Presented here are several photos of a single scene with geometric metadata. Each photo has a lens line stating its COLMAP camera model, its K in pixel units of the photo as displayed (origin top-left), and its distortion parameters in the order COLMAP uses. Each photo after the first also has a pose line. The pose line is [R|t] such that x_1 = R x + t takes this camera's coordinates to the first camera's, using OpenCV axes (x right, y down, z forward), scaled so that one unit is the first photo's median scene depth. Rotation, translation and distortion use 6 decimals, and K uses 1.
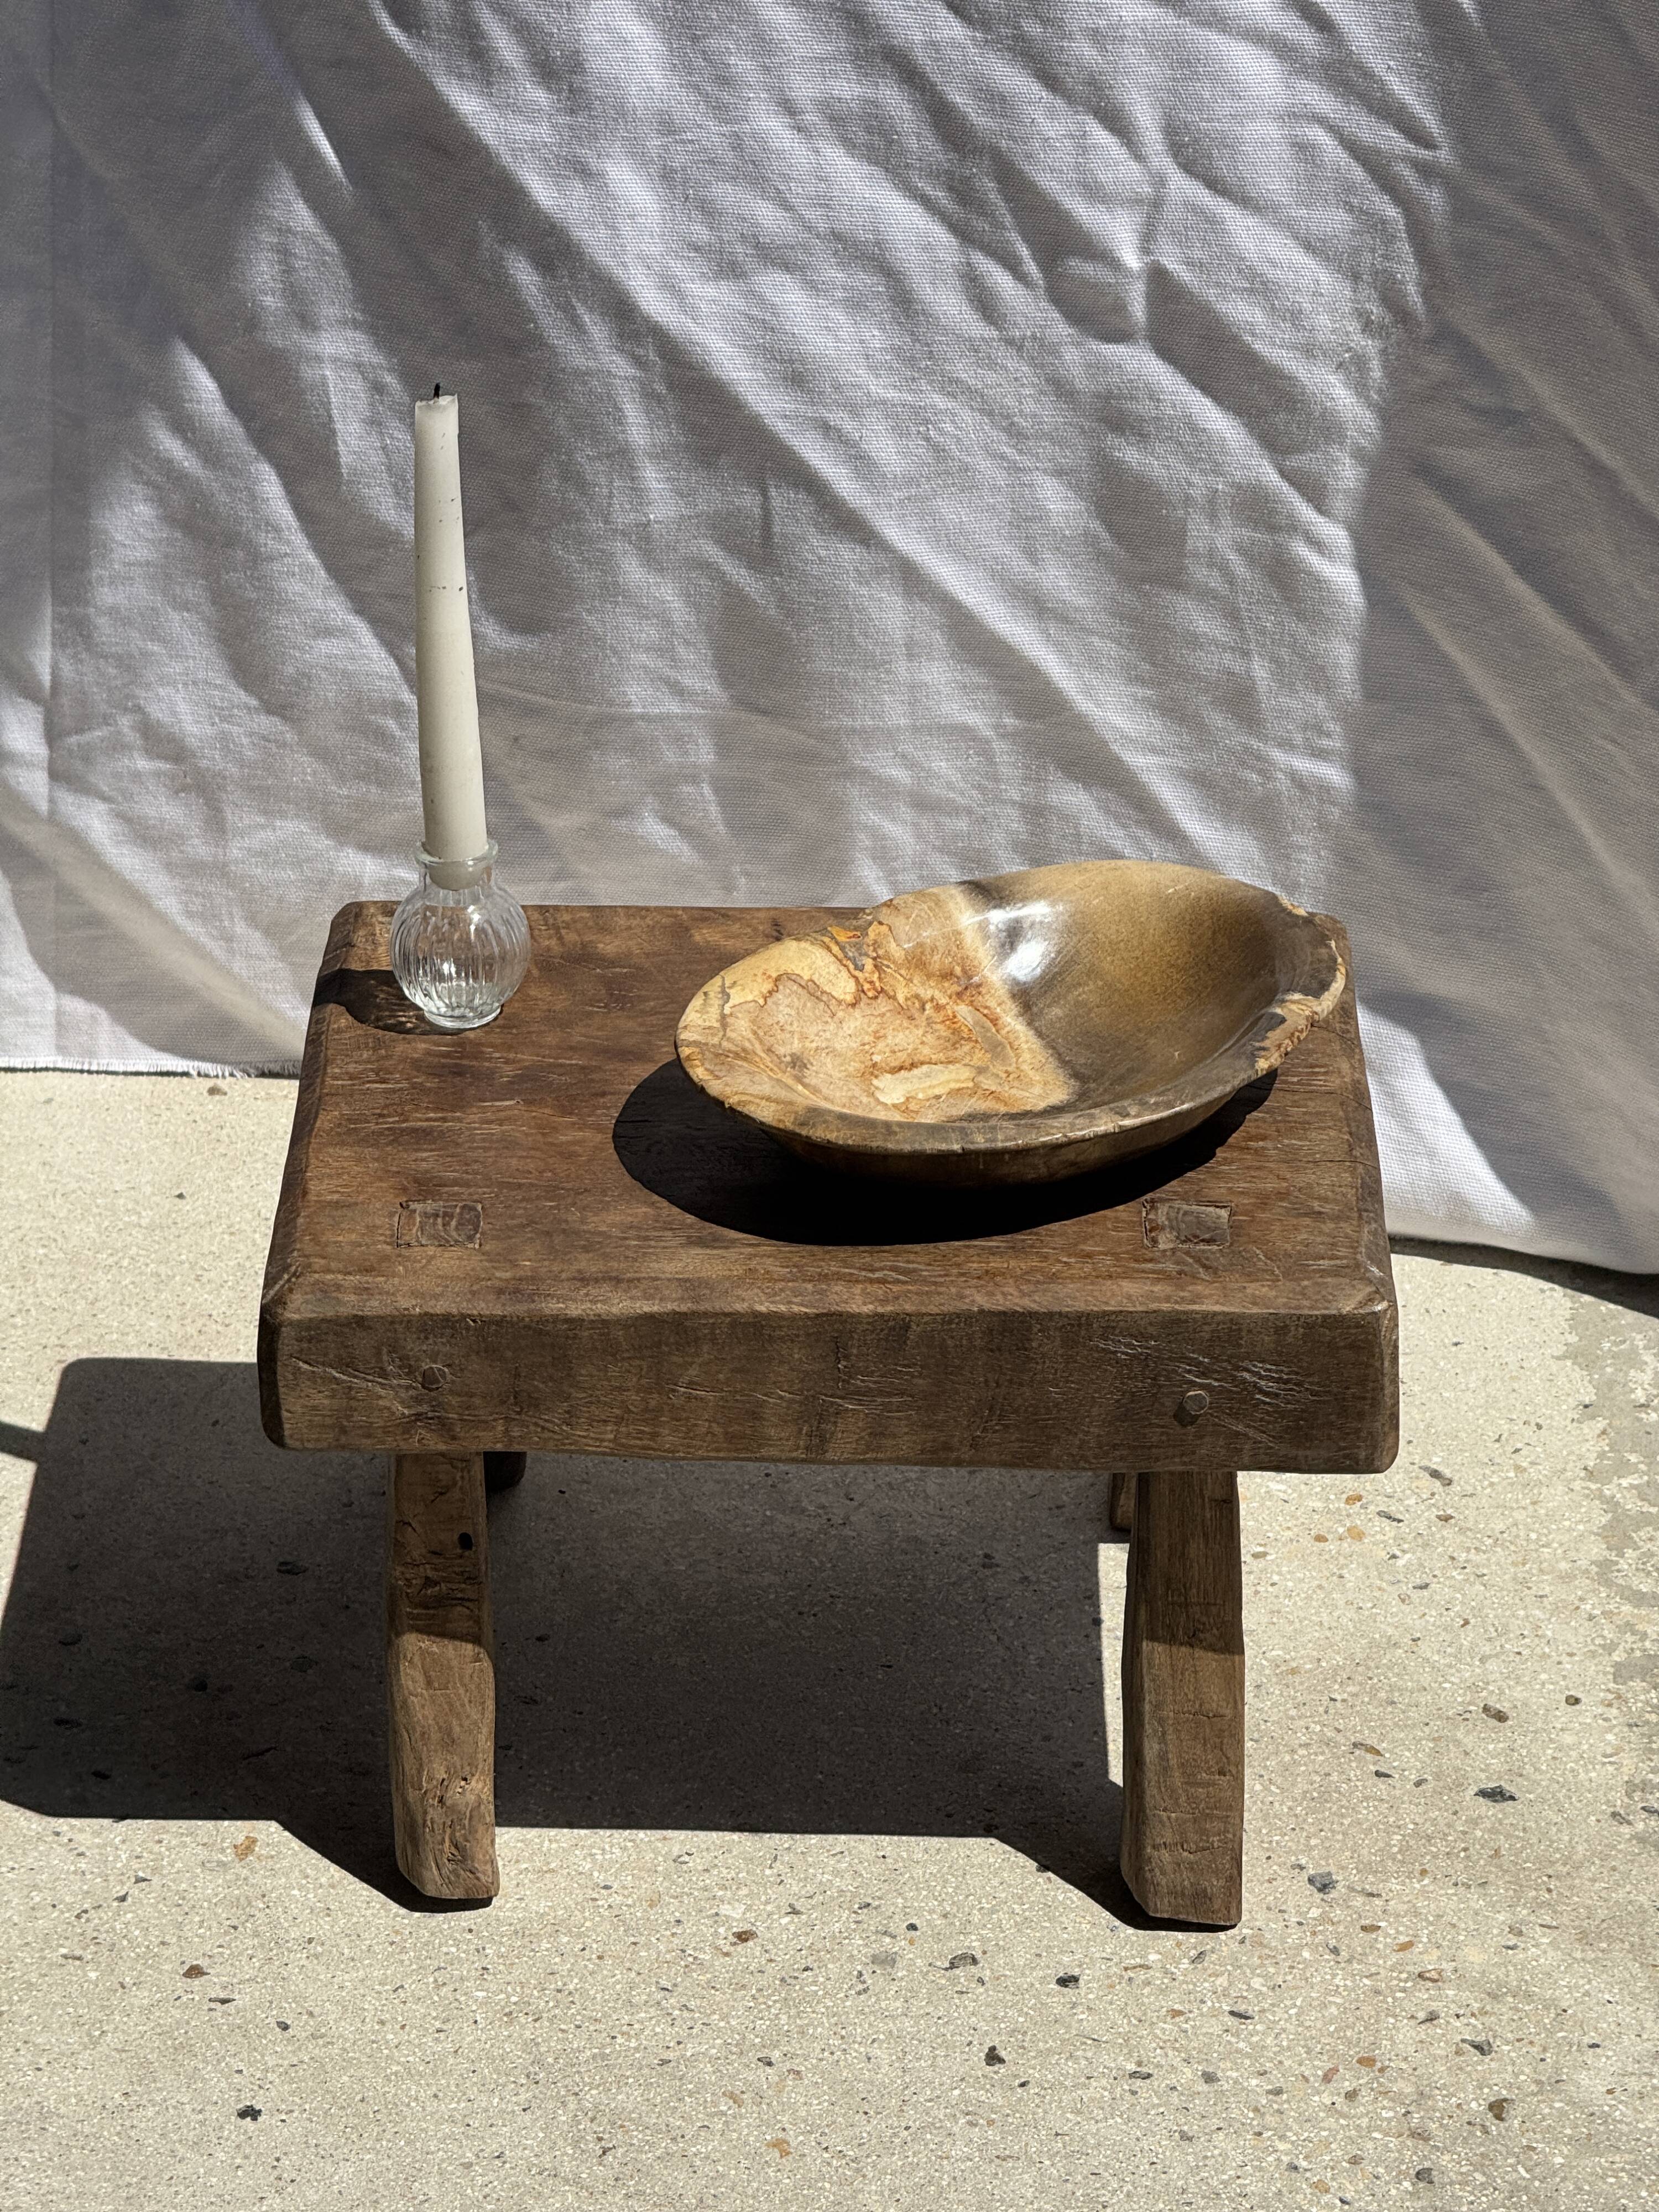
lens RADIAL K [[7184.8, 0, 800.0], [0, 7184.8, 977.8], [0, 0, 1]] dist [0.214665, 2.656944]
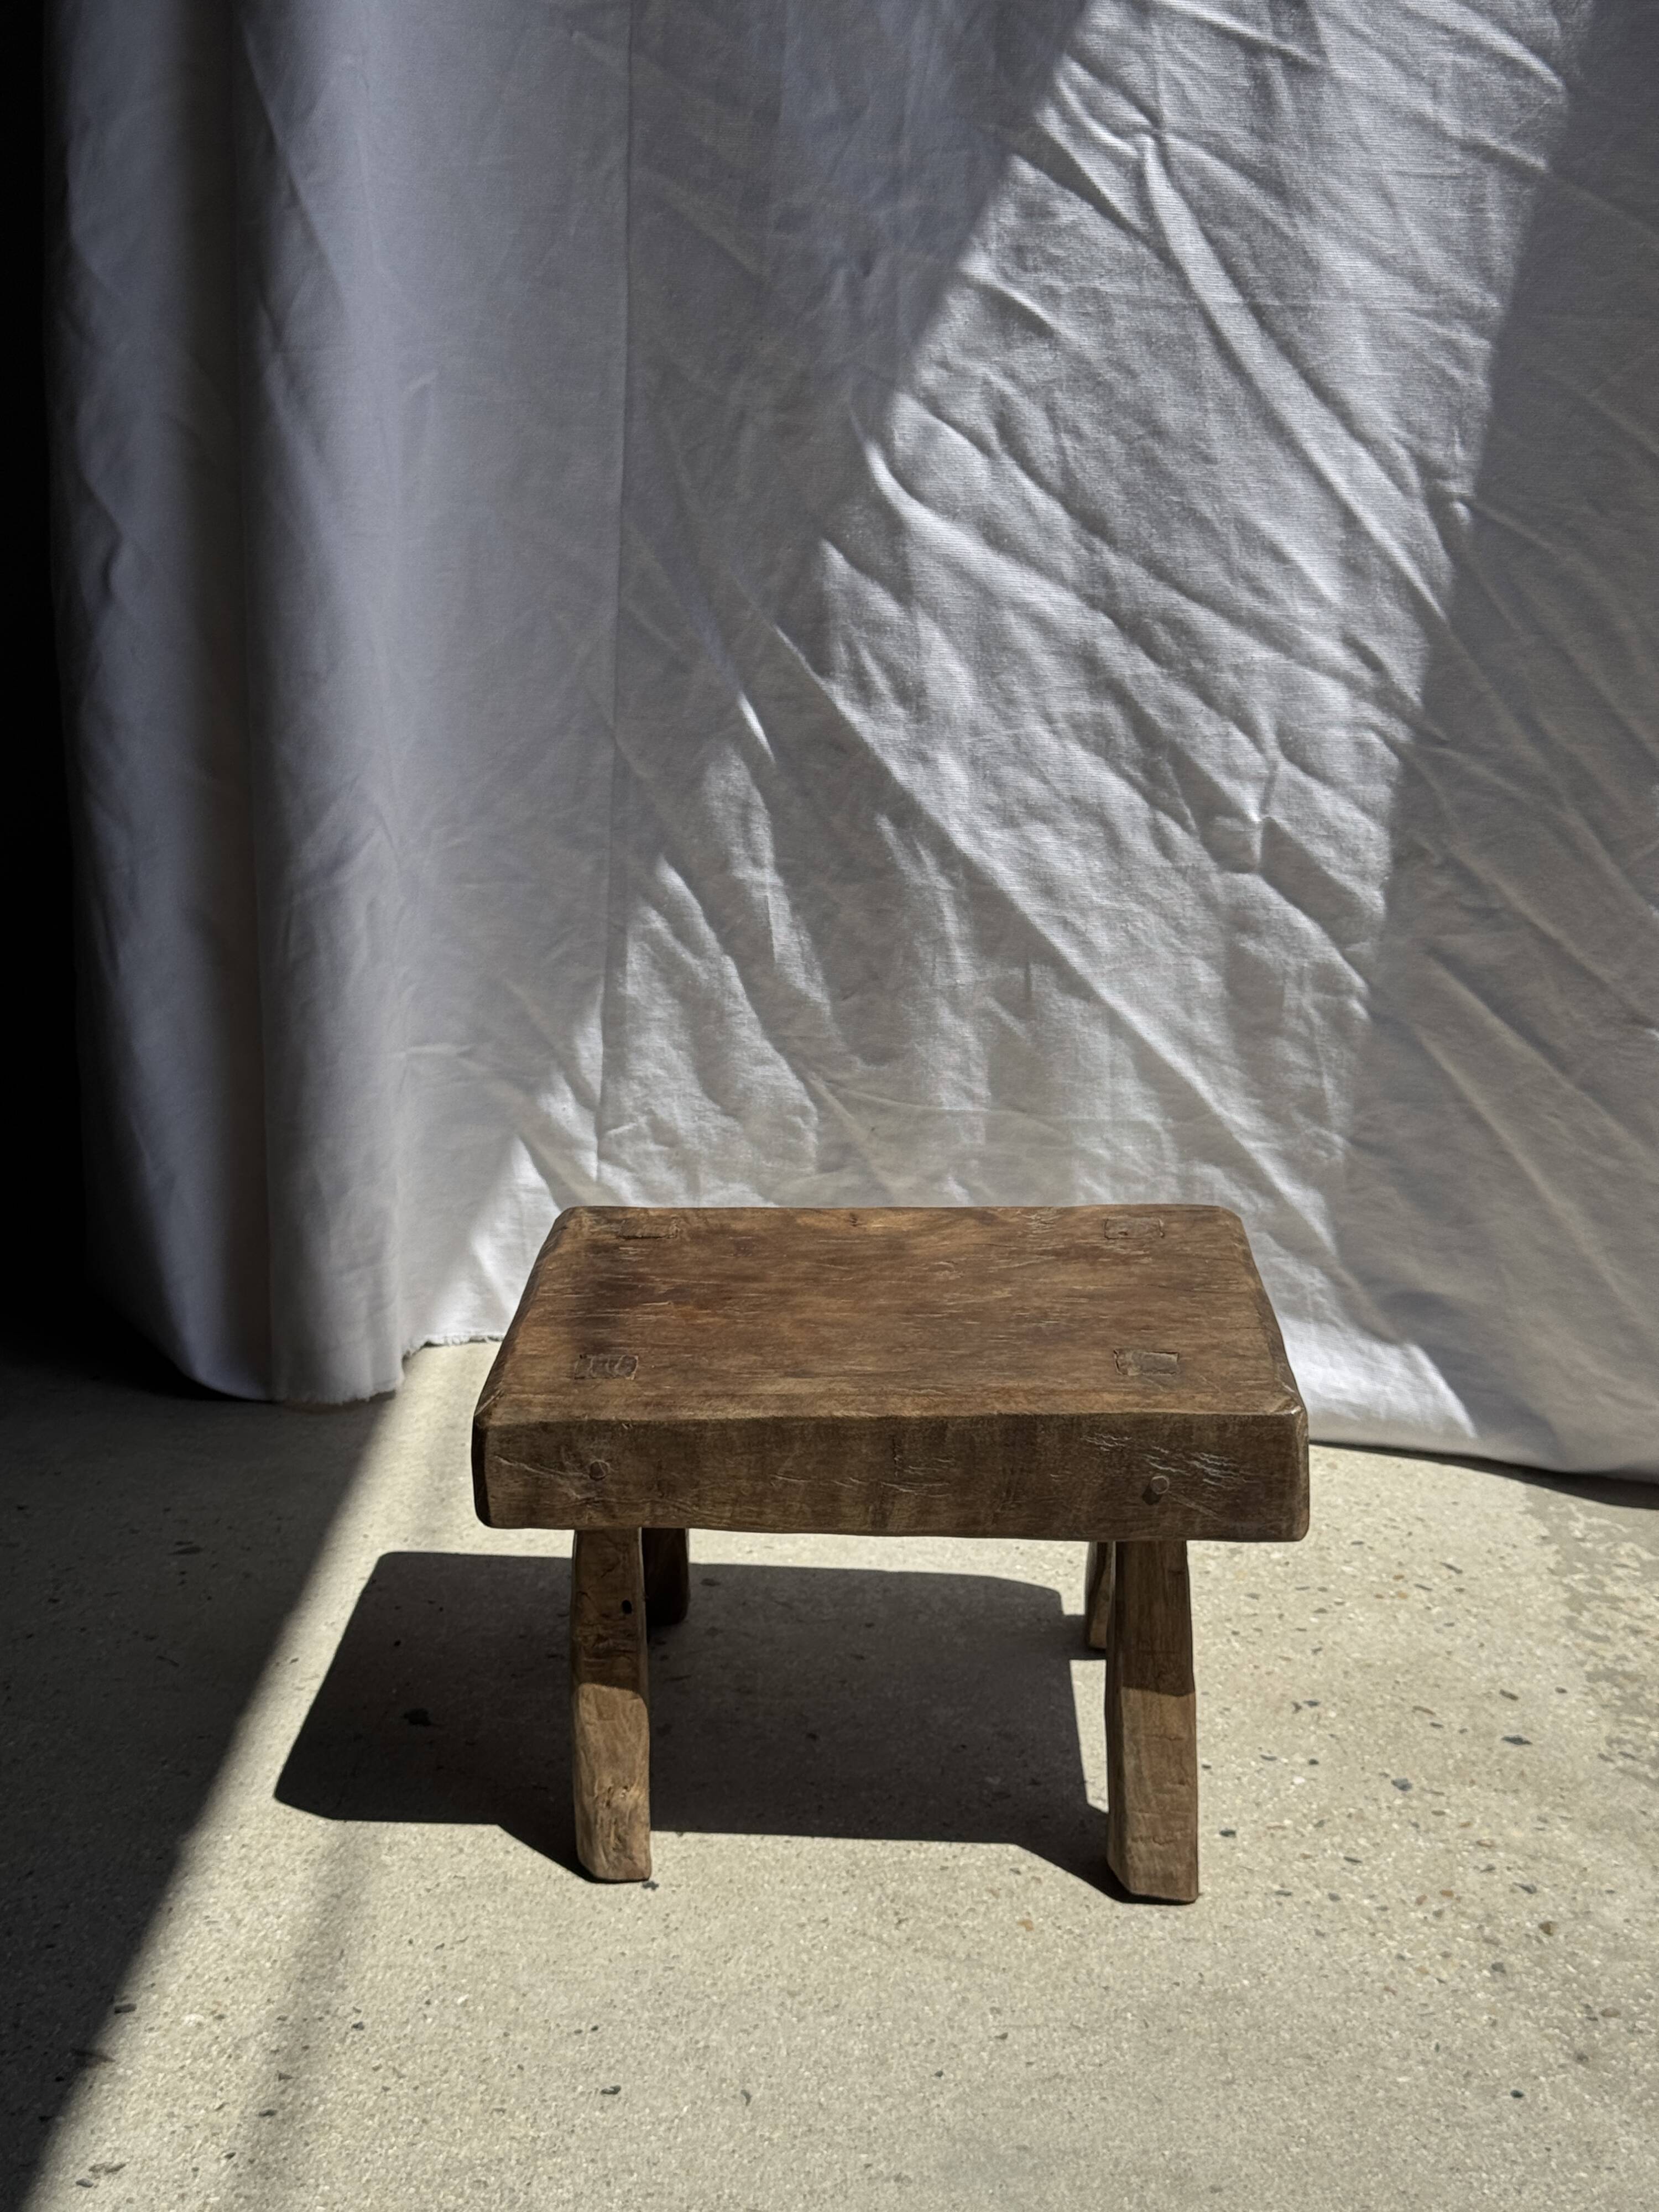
lens RADIAL K [[2944.3, 0, 838.1], [0, 2944.3, 1119.1], [0, 0, 1]] dist [0.180906, -0.355654]
pose [[0.997896, 0.022707, -0.060731, -0.006413], [-0.034752, 0.978076, -0.205328, 0.110567], [0.054737, 0.207006, 0.976807, 0.347323]]
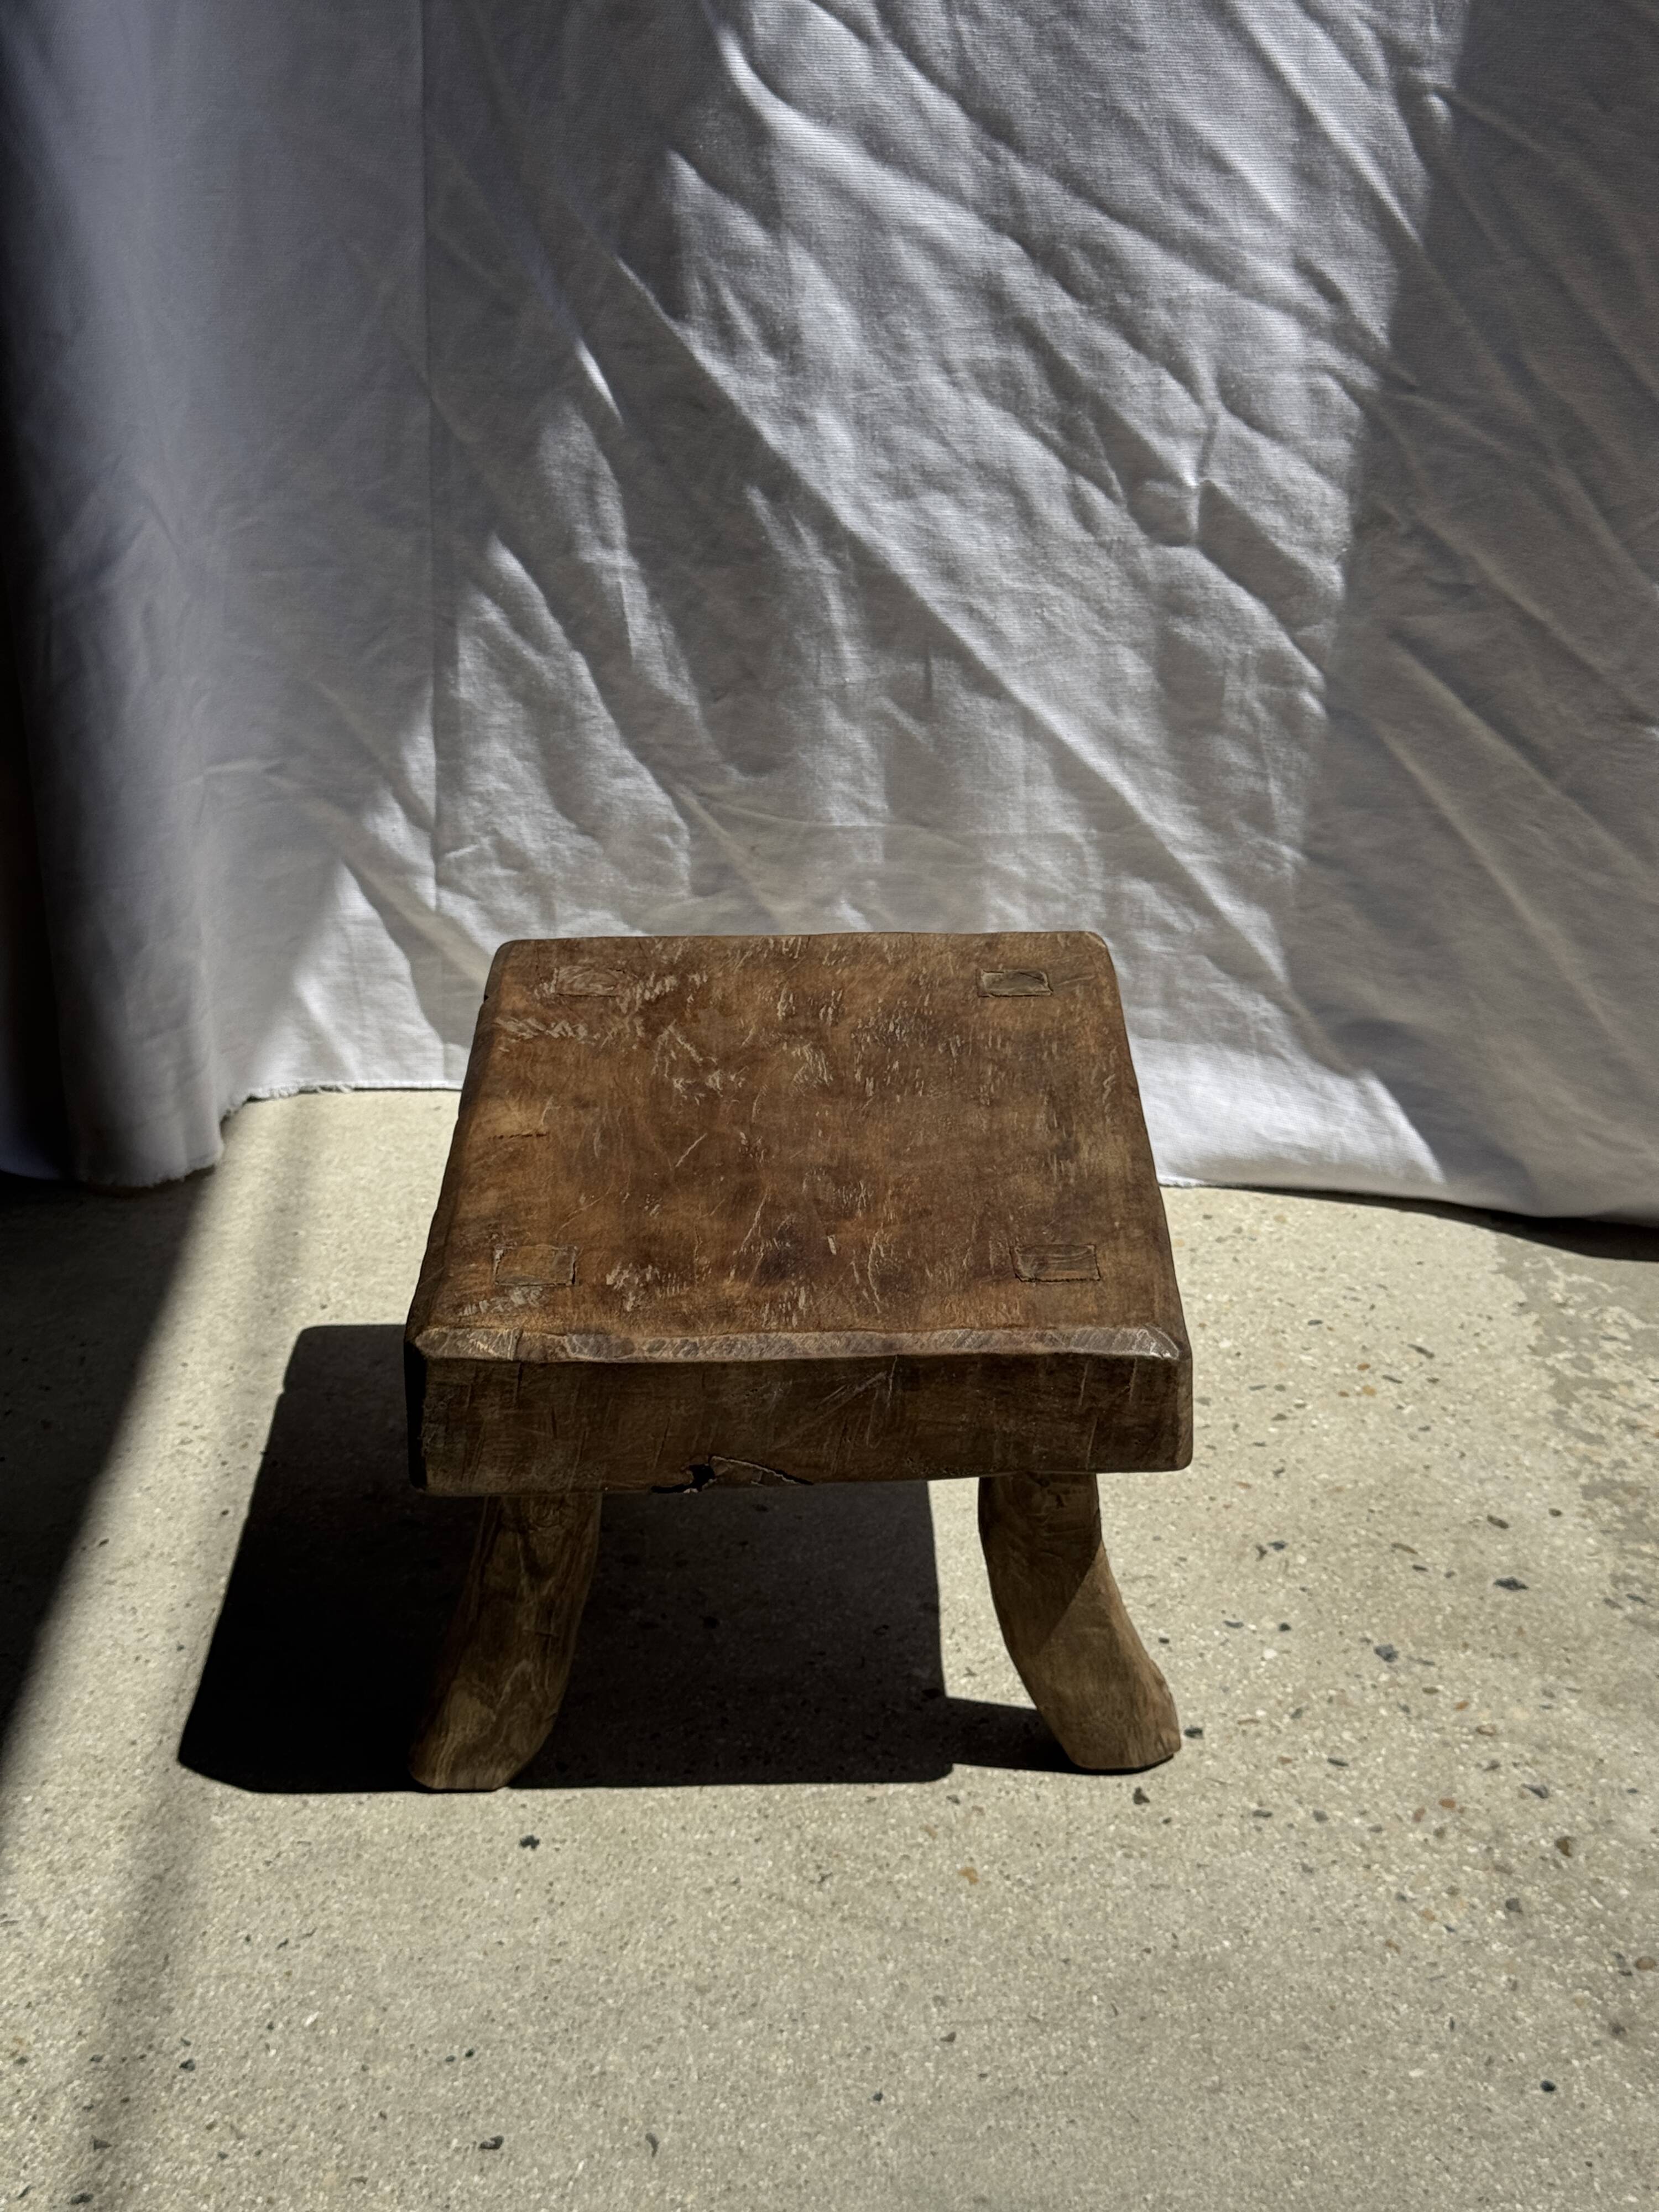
lens RADIAL K [[2981.7, 0, 841.1], [0, 2981.7, 1070.5], [0, 0, 1]] dist [0.188193, -0.396002]
pose [[0.999910, -0.002437, -0.013183, -0.014600], [0.001647, 0.998221, -0.059594, 0.049828], [0.013304, 0.059566, 0.998136, 0.421770]]
